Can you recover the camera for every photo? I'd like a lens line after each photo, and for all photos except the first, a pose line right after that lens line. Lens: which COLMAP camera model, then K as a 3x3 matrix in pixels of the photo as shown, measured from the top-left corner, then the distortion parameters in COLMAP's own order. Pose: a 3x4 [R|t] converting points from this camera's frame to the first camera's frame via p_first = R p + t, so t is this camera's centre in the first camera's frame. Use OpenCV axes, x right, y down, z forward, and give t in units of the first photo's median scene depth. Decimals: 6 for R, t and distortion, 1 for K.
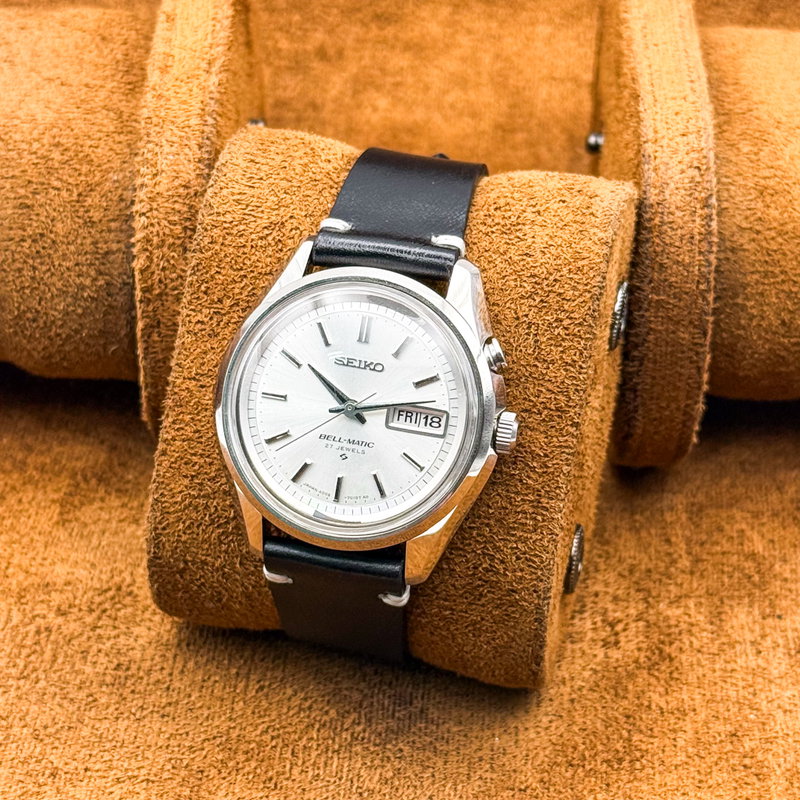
lens RADIAL K [[2213.1, 0, 400.0], [0, 2213.1, 400.0], [0, 0, 1]] dist [0.015120, -0.407047]
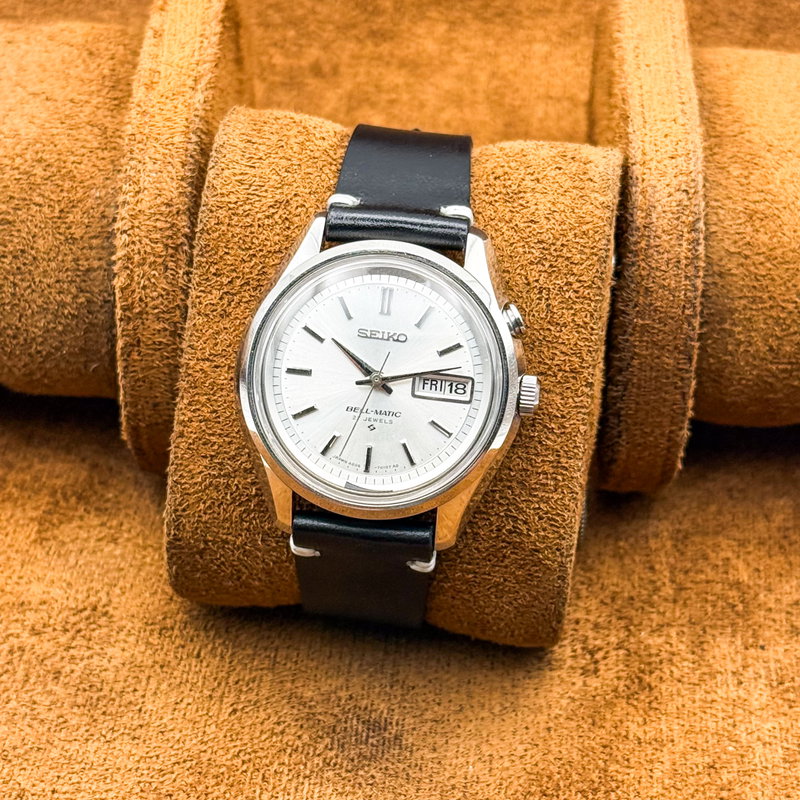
lens RADIAL K [[2213.1, 0, 400.0], [0, 2213.1, 400.0], [0, 0, 1]] dist [0.015120, -0.407047]
pose [[0.993047, -0.052023, 0.105598, -0.116208], [0.051566, 0.998645, 0.007057, 0.006351], [-0.105822, -0.001563, 0.994384, -0.010322]]
